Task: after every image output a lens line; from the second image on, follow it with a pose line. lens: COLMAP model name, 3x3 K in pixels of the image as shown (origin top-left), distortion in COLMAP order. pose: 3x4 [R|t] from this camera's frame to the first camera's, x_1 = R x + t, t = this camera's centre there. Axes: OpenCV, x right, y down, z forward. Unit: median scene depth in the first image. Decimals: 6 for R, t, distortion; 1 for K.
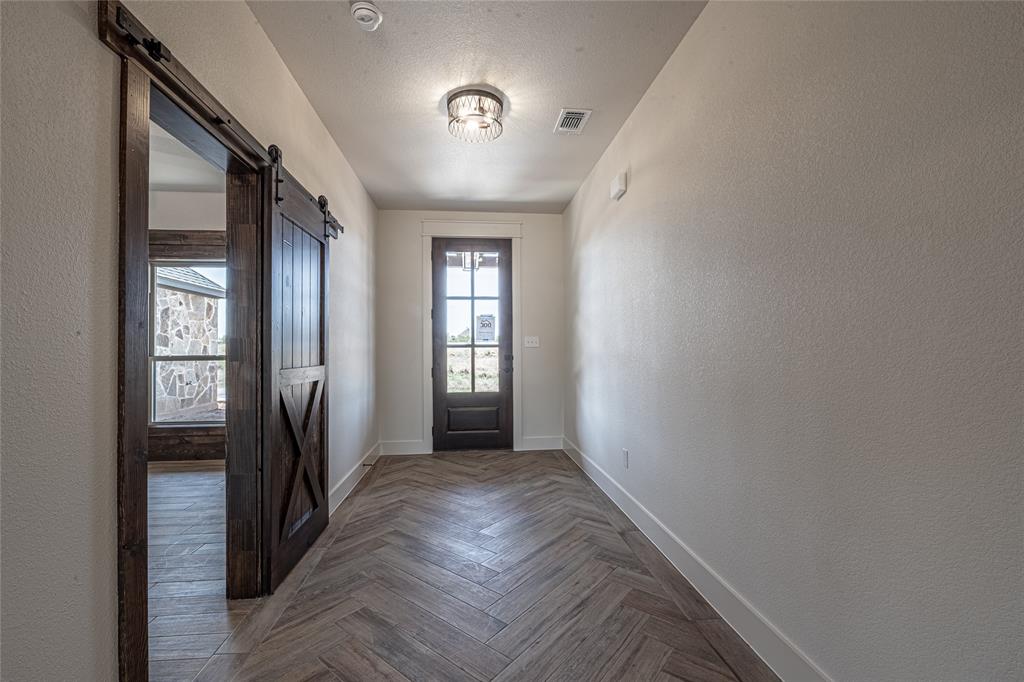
lens RADIAL K [[428.8, 0, 512.9], [0, 428.8, 345.4], [0, 0, 1]] dist [0.004091, -0.006519]
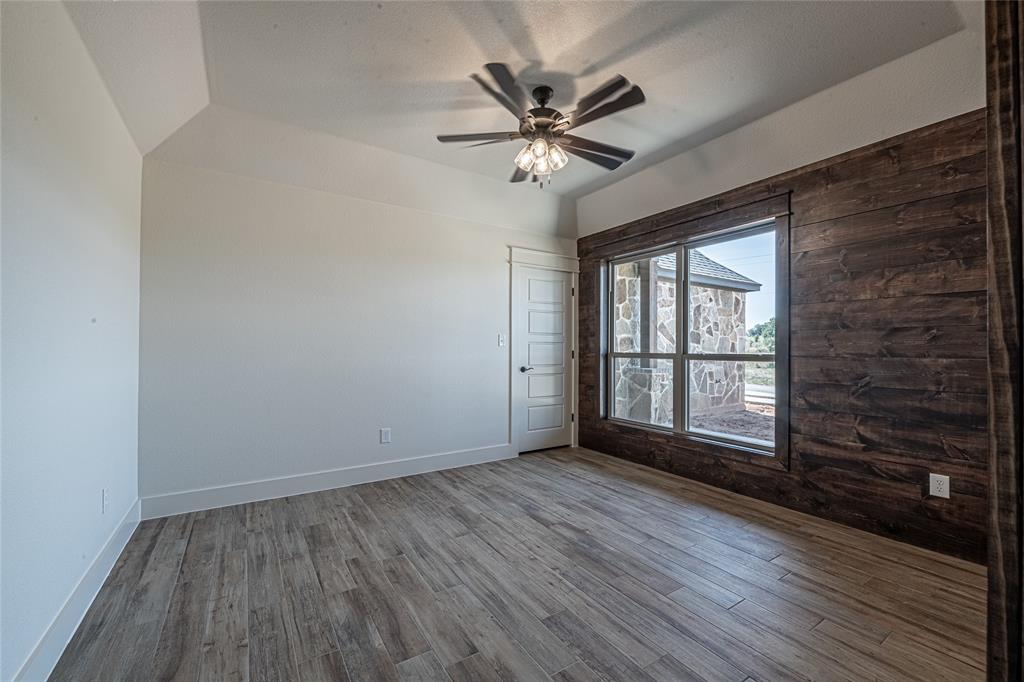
lens RADIAL K [[428.8, 0, 512.9], [0, 428.8, 345.4], [0, 0, 1]] dist [0.004091, -0.006519]
pose [[0.466242, 0.000963, -0.884657, -0.115624], [0.003963, 0.999987, 0.003177, 0.002102], [0.884649, -0.004987, 0.466232, 0.139296]]
